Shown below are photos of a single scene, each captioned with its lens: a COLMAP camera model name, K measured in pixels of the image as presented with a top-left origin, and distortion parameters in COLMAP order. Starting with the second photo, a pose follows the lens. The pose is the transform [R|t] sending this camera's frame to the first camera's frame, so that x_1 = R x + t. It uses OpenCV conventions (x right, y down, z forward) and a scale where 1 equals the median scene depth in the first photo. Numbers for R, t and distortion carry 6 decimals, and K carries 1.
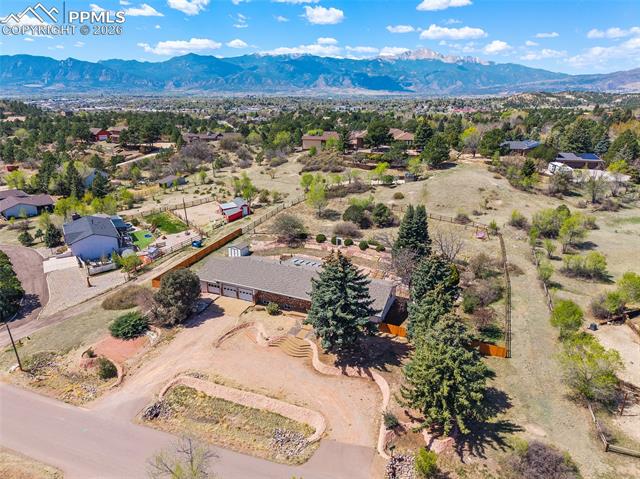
lens RADIAL K [[438.5, 0, 320.0], [0, 438.5, 239.5], [0, 0, 1]] dist [0.024693, -0.006495]
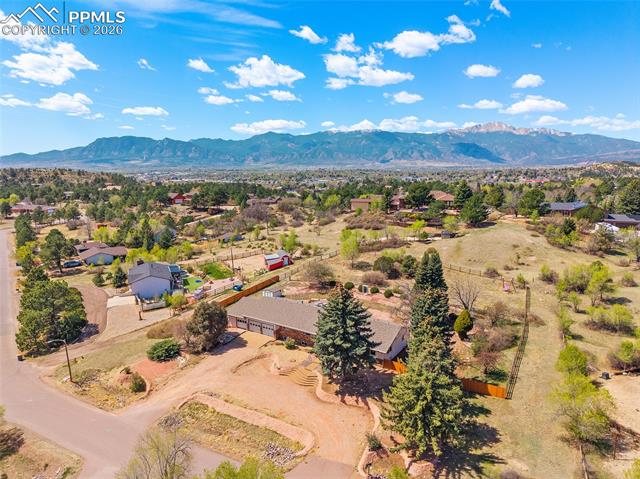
lens RADIAL K [[438.5, 0, 320.0], [0, 438.5, 239.5], [0, 0, 1]] dist [0.024693, -0.006495]
pose [[0.987602, 0.016206, -0.156139, 0.098106], [-0.040238, 0.987559, -0.152013, 0.050715], [0.151733, 0.156411, 0.975968, -0.062955]]
